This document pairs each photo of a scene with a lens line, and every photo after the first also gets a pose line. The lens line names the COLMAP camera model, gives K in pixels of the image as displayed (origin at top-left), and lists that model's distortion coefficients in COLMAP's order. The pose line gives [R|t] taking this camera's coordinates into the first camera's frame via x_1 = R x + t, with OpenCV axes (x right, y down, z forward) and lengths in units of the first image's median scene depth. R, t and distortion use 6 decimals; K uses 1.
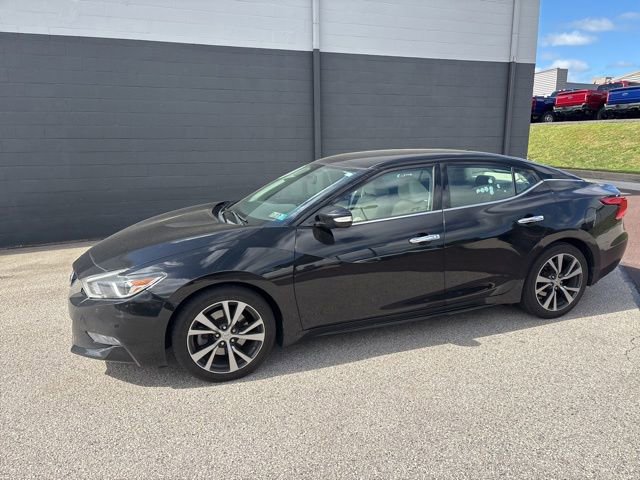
lens RADIAL K [[486.5, 0, 317.3], [0, 486.5, 238.8], [0, 0, 1]] dist [0.056775, -0.061897]
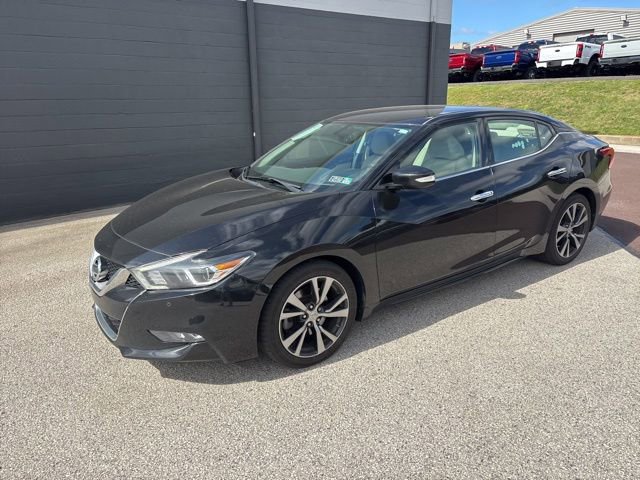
lens RADIAL K [[486.5, 0, 322.7], [0, 486.5, 241.3], [0, 0, 1]] dist [0.056775, -0.061897]
pose [[0.965009, -0.079724, 0.249802, -0.363047], [0.060815, 0.994731, 0.082531, -0.010717], [-0.255066, -0.064451, 0.964773, 0.130149]]
